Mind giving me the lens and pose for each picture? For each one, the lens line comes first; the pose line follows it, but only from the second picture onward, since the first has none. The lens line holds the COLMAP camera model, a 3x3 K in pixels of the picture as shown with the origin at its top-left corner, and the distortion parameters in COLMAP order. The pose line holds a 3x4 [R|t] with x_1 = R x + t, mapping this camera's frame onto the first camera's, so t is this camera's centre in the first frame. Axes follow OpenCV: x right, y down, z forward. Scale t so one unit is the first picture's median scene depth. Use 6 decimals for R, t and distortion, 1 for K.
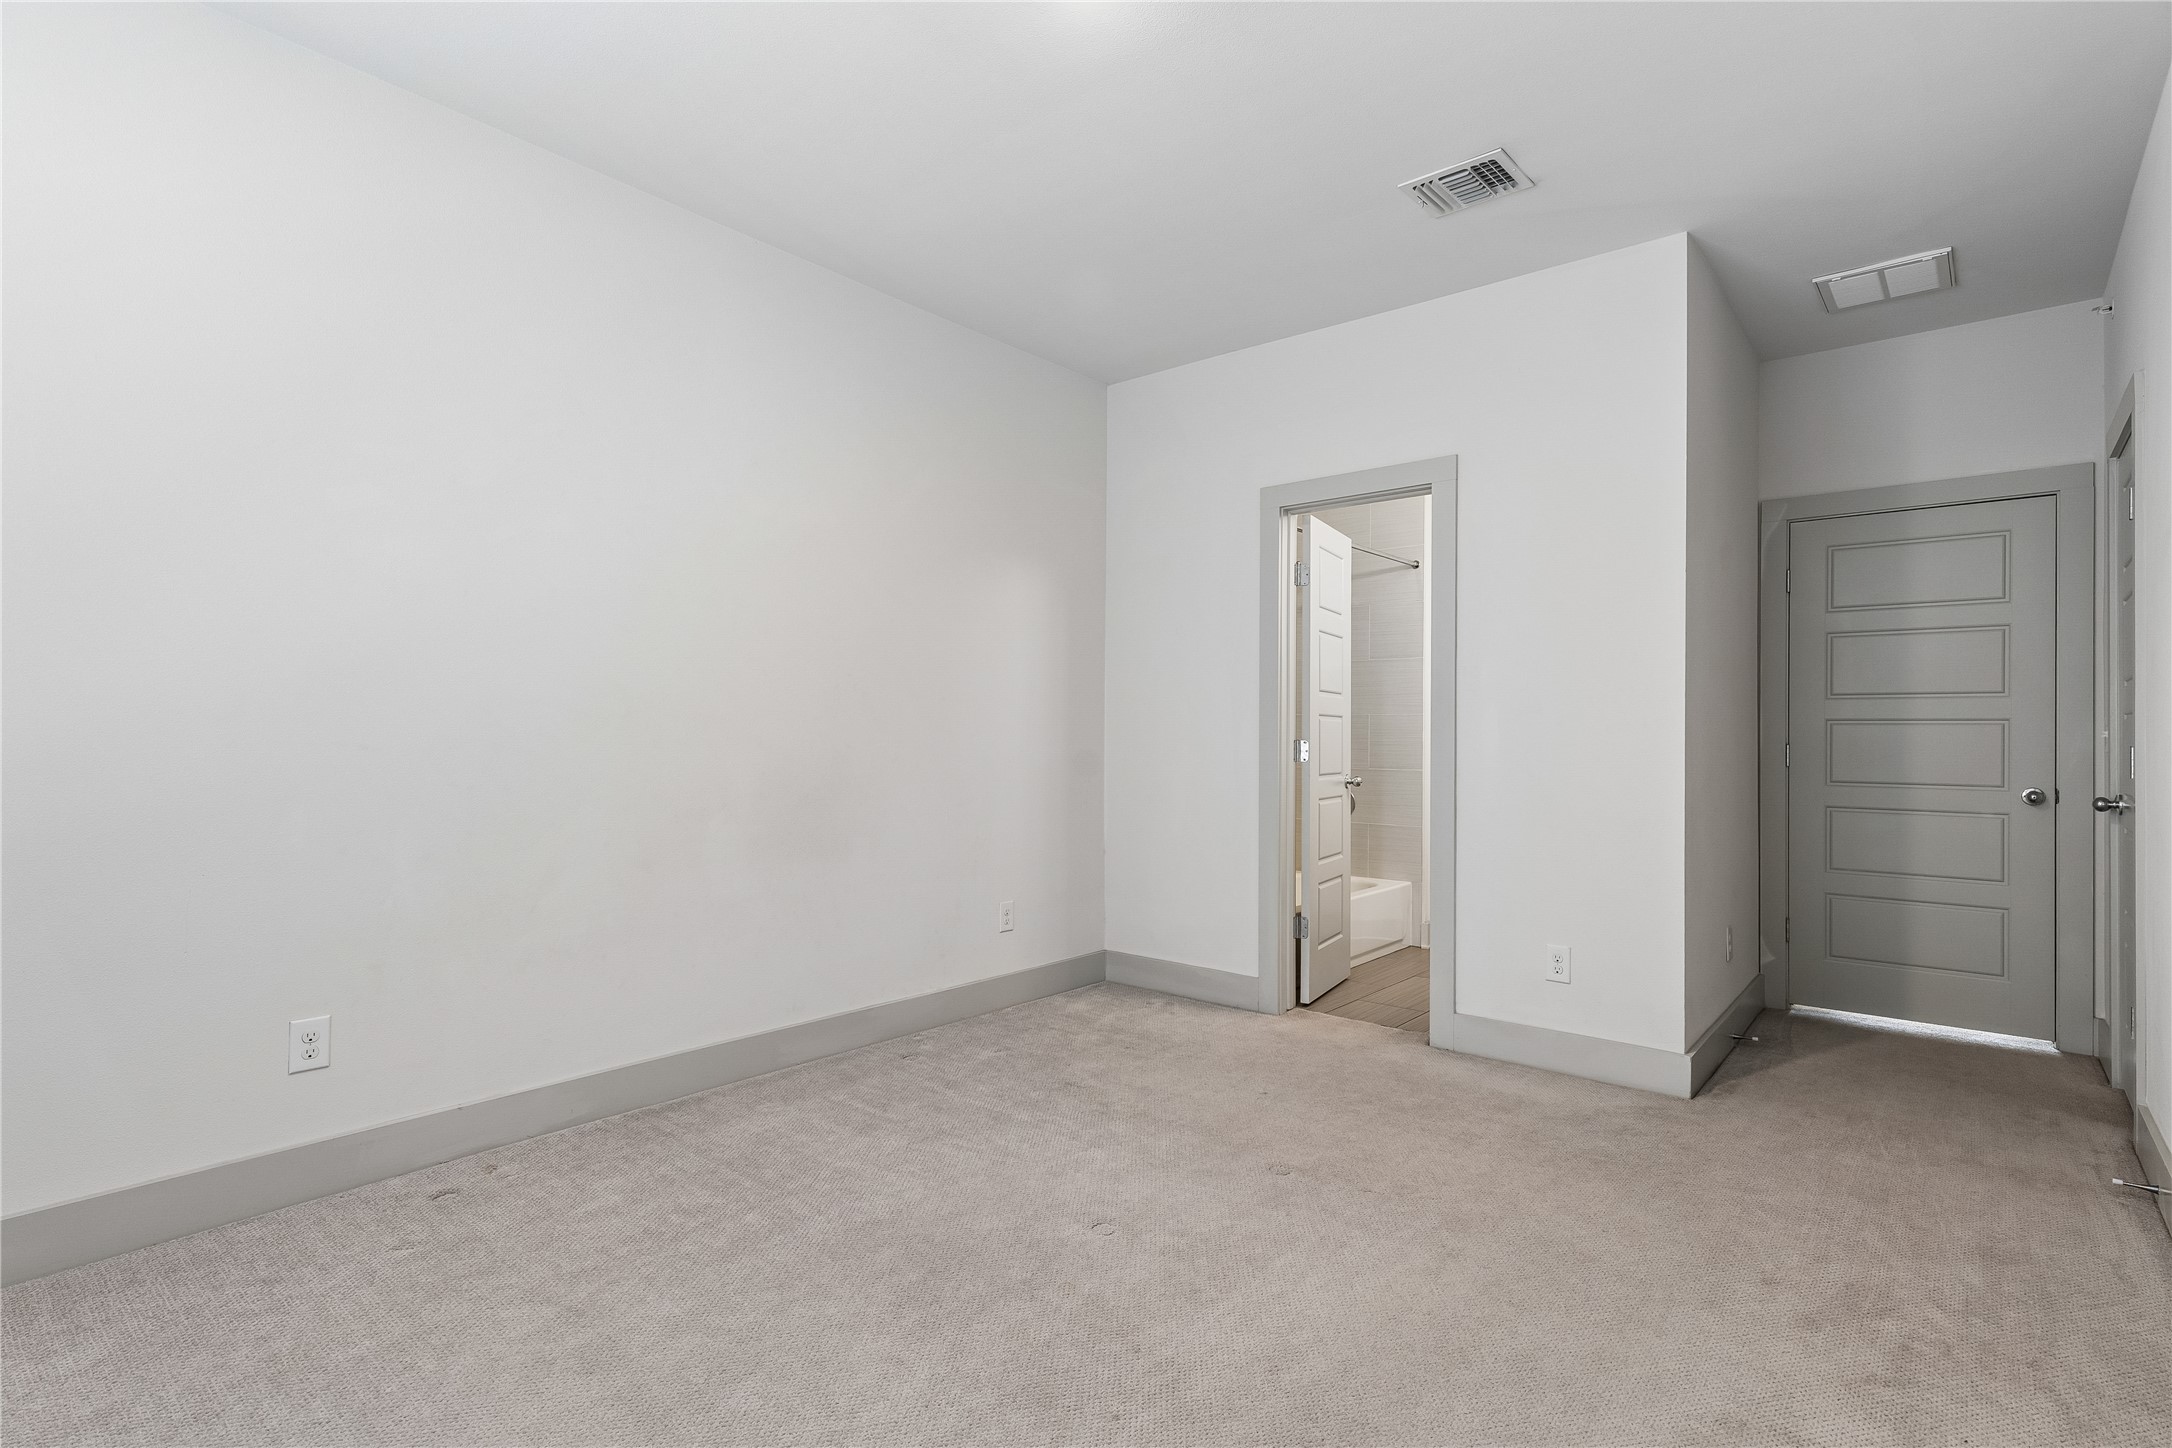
lens RADIAL K [[1023.9, 0, 1073.1], [0, 1023.9, 721.3], [0, 0, 1]] dist [0.003477, 0.001072]
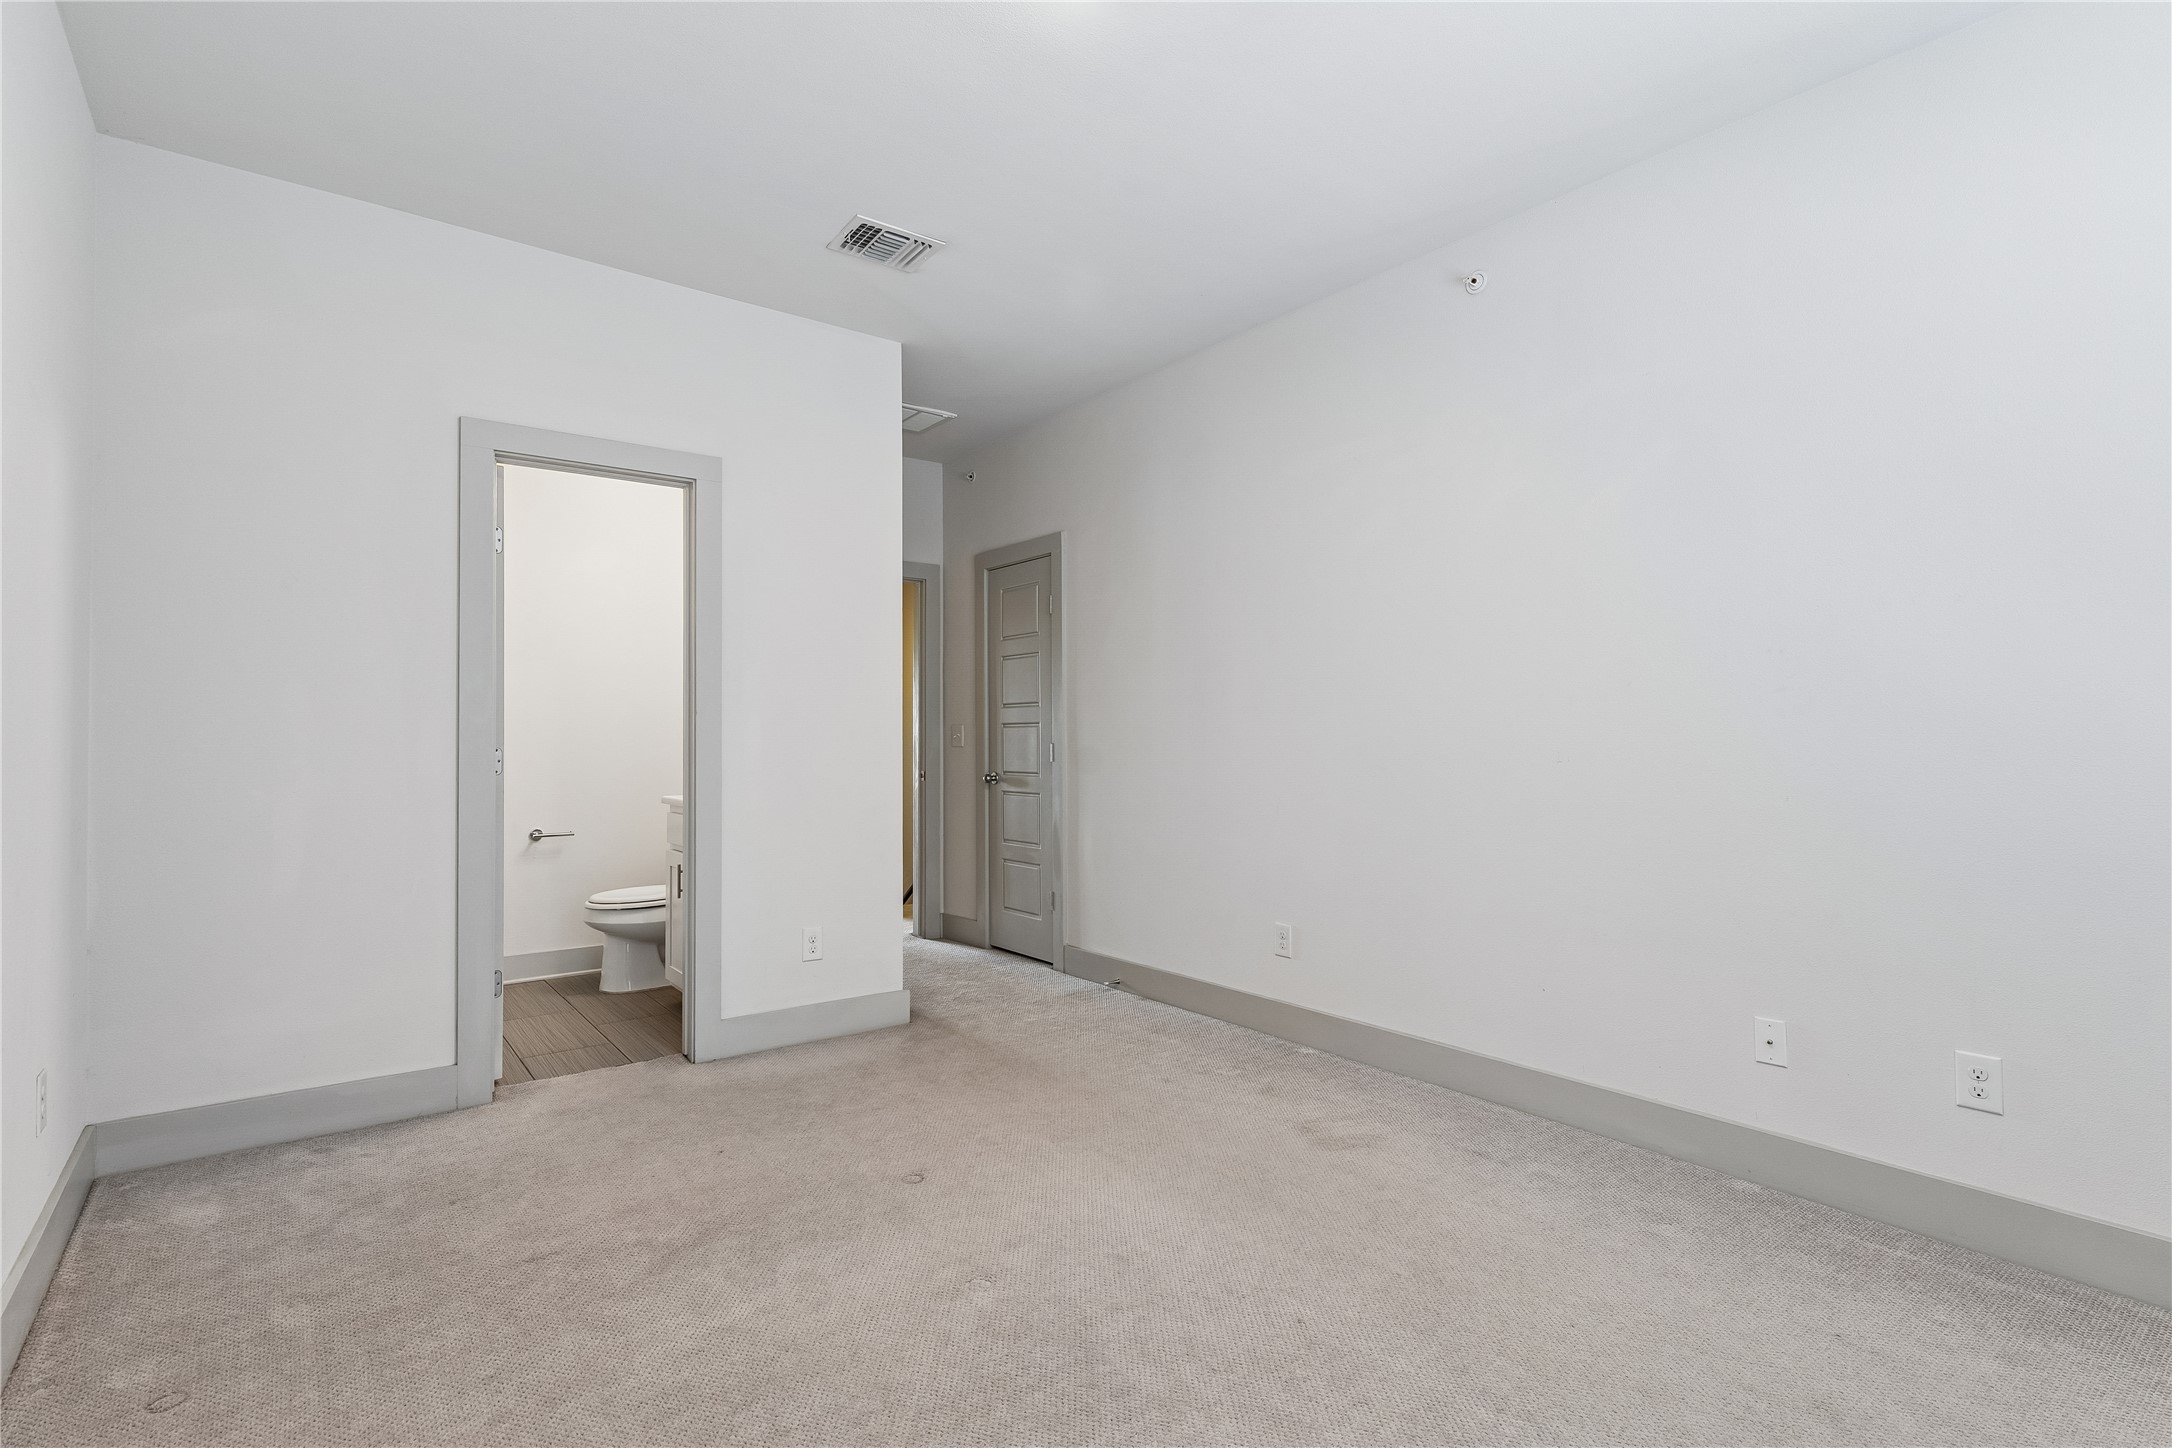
lens RADIAL K [[1023.9, 0, 1080.3], [0, 1023.9, 713.6], [0, 0, 1]] dist [0.003477, 0.001072]
pose [[0.251109, 0.009393, 0.967913, -0.497236], [-0.000072, 0.999953, -0.009686, -0.001635], [-0.967959, 0.002363, 0.251098, 0.411695]]
